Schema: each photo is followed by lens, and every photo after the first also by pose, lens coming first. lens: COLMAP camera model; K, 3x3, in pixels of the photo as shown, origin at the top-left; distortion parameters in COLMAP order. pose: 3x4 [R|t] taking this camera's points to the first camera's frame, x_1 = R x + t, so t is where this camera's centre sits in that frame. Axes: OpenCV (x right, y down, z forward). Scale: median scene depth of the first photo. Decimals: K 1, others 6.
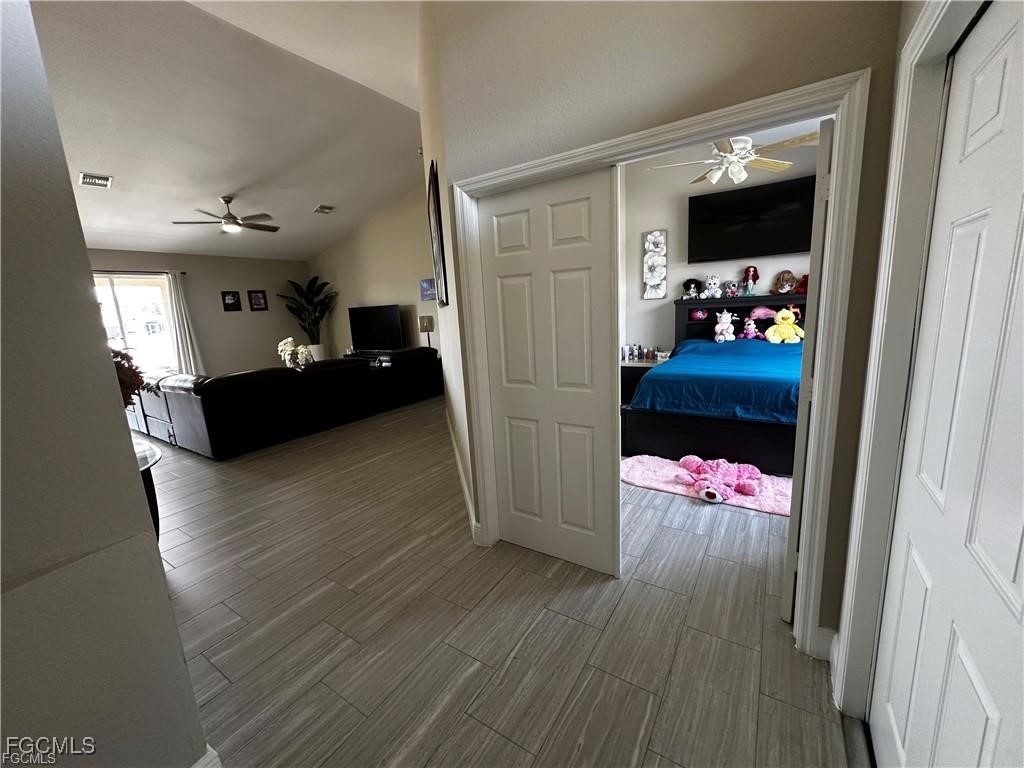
lens RADIAL K [[406.8, 0, 512.7], [0, 406.8, 383.5], [0, 0, 1]] dist [-0.004466, 0.001061]
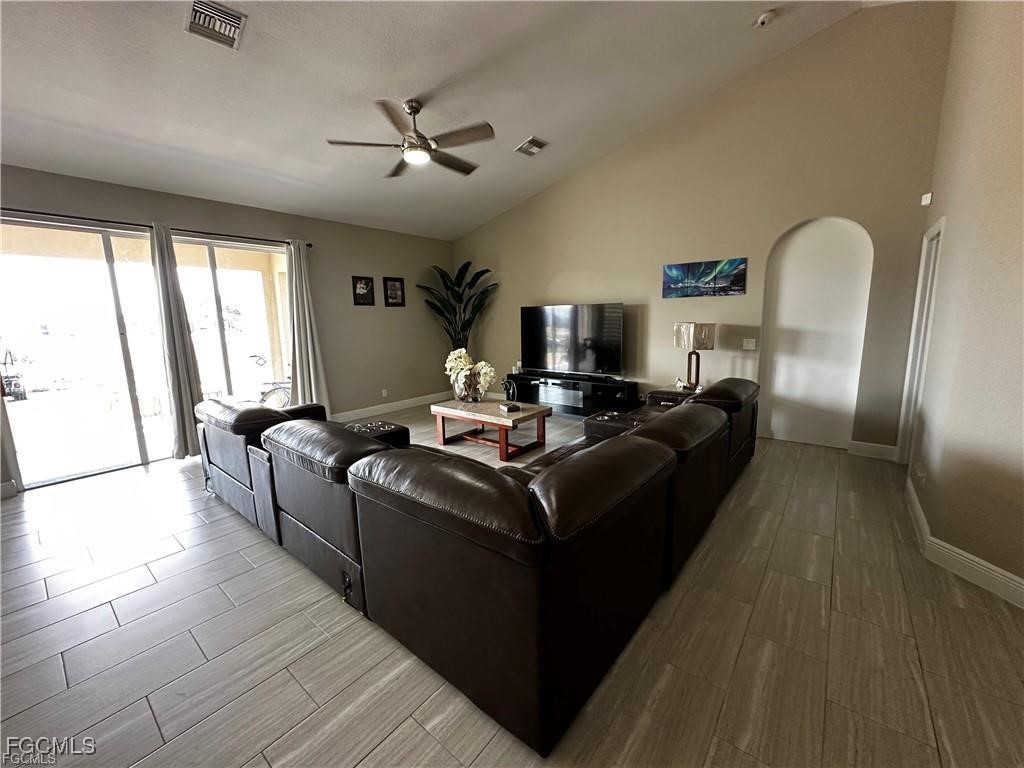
lens RADIAL K [[406.8, 0, 509.8], [0, 406.8, 383.8], [0, 0, 1]] dist [-0.004466, 0.001061]
pose [[0.993560, 0.052098, -0.100617, -0.368096], [-0.054387, 0.998317, -0.020134, -0.044261], [0.099399, 0.025477, 0.994721, 0.339717]]
